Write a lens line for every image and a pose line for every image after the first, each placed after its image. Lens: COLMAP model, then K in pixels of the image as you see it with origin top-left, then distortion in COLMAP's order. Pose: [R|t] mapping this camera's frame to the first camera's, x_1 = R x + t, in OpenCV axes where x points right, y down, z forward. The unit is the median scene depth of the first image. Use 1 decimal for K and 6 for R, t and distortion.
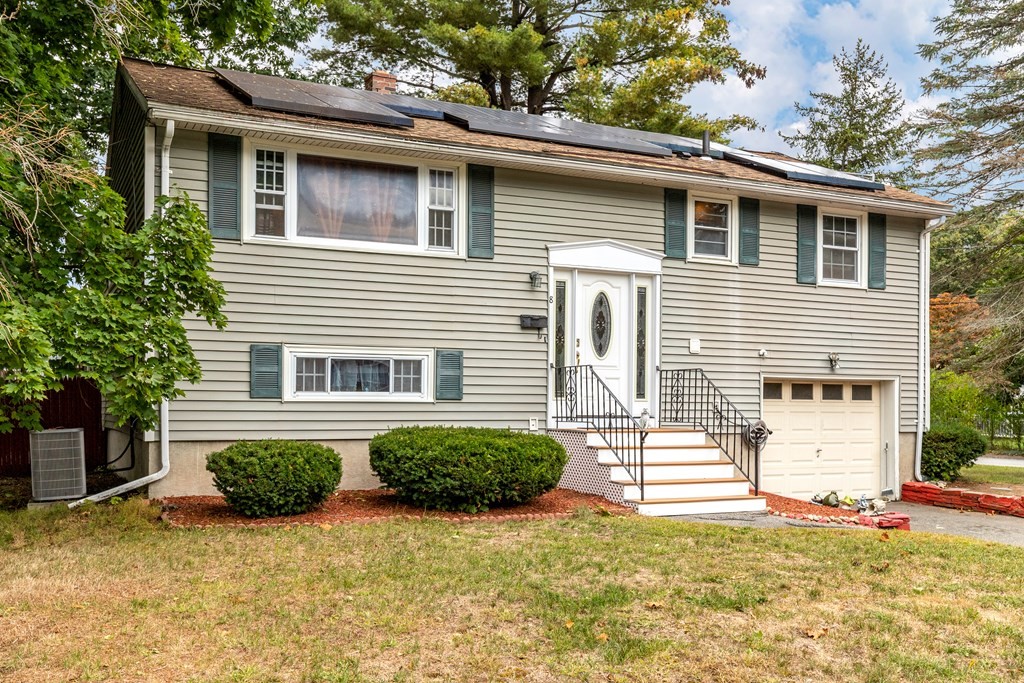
lens RADIAL K [[860.8, 0, 511.9], [0, 860.8, 342.3], [0, 0, 1]] dist [0.002228, 0.005926]
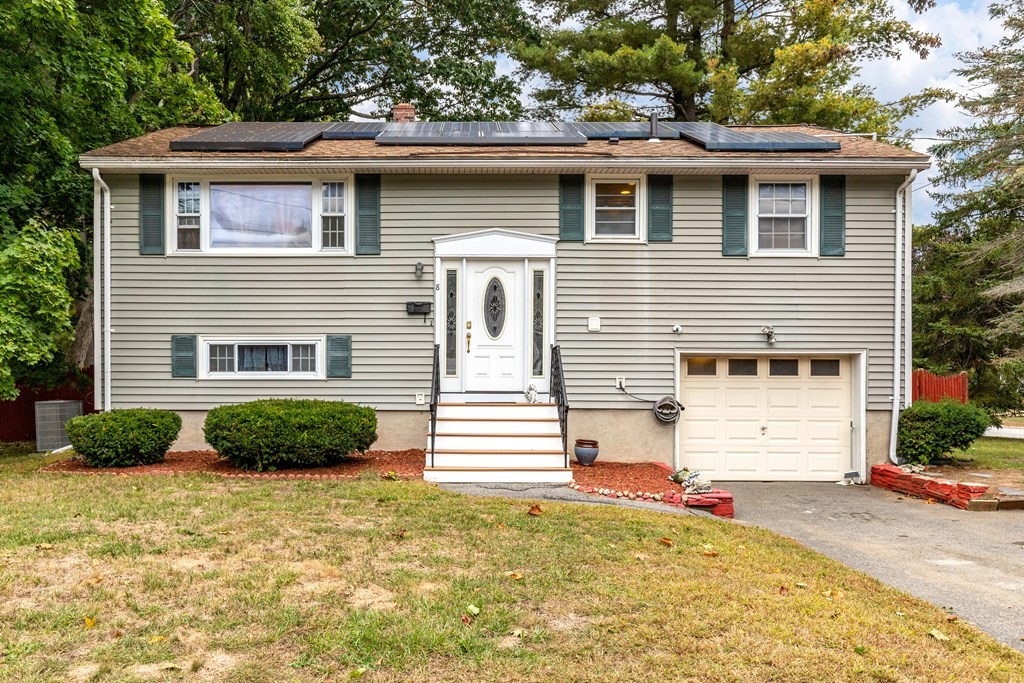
lens RADIAL K [[740.4, 0, 511.7], [0, 740.4, 341.5], [0, 0, 1]] dist [0.004866, -0.007064]
pose [[0.921230, -0.029642, -0.387888, 0.471150], [0.031820, 0.999493, -0.000809, 0.023075], [0.387715, -0.011597, 0.921706, 0.144003]]
